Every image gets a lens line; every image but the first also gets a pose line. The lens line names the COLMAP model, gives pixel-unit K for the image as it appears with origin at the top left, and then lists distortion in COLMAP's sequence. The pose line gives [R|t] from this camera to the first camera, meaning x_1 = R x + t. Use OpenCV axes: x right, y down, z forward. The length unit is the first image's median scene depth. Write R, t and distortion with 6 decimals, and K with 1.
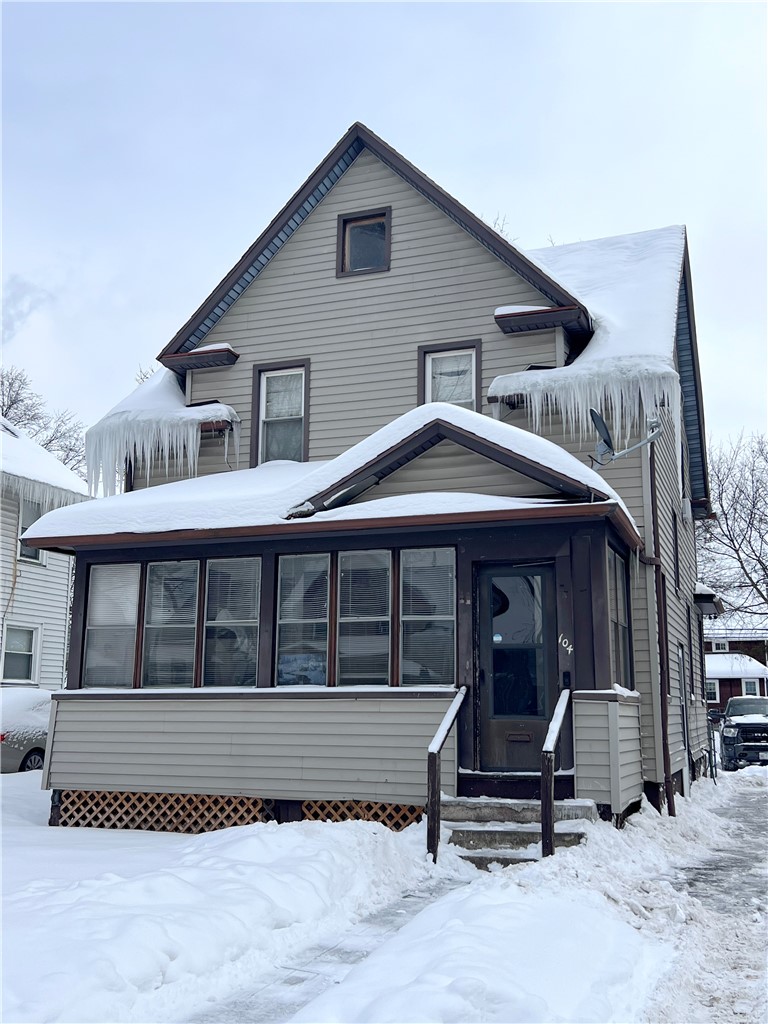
lens RADIAL K [[1005.4, 0, 383.2], [0, 1005.4, 517.1], [0, 0, 1]] dist [0.129604, -0.322231]
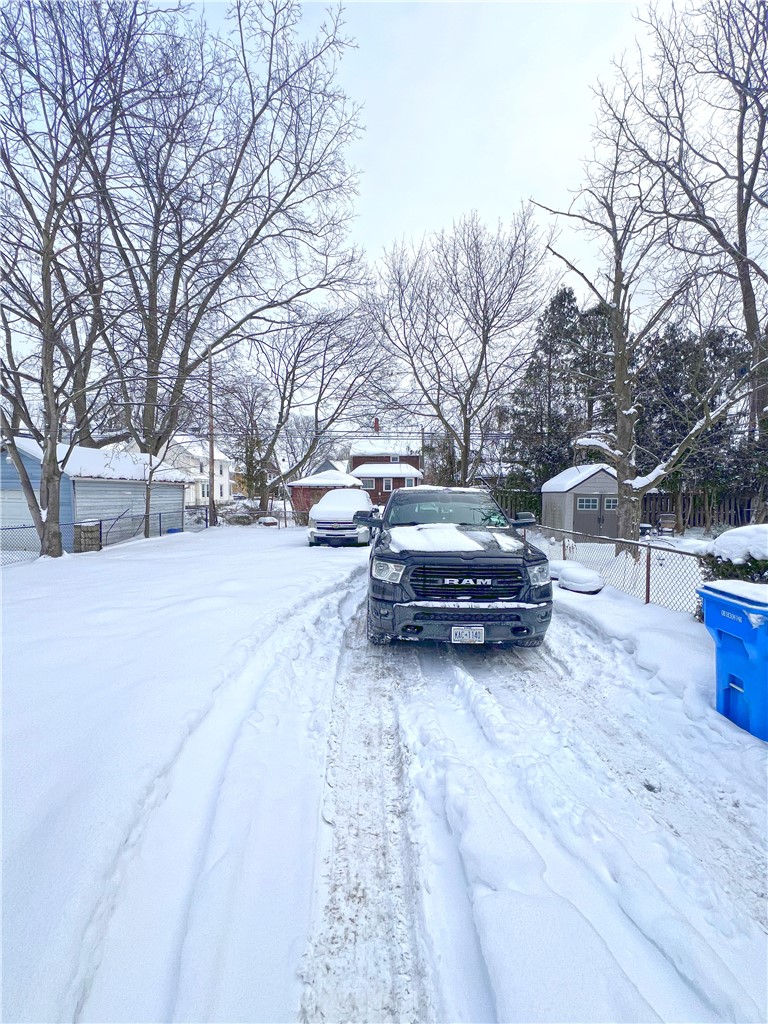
lens RADIAL K [[409.1, 0, 384.0], [0, 409.1, 512.0], [0, 0, 1]] dist [-0.001169, -0.000216]
pose [[0.958262, -0.013456, 0.285574, 0.696551], [-0.052705, 0.973457, 0.222720, 0.359174], [-0.280991, -0.228476, 0.932117, 2.023593]]
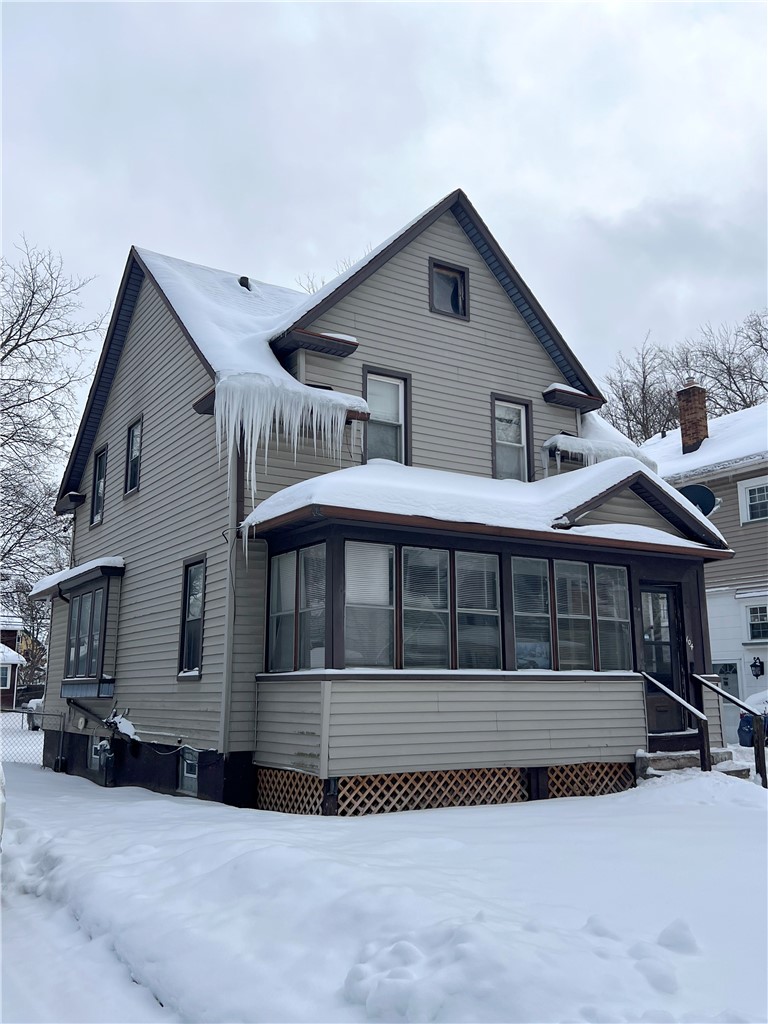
lens RADIAL K [[887.0, 0, 382.7], [0, 887.0, 504.5], [0, 0, 1]] dist [0.135292, -0.372426]
pose [[0.621570, 0.150891, 0.768689, -0.969592], [-0.134280, 0.987272, -0.085218, 0.085409], [-0.771764, -0.050251, 0.633920, 0.462720]]
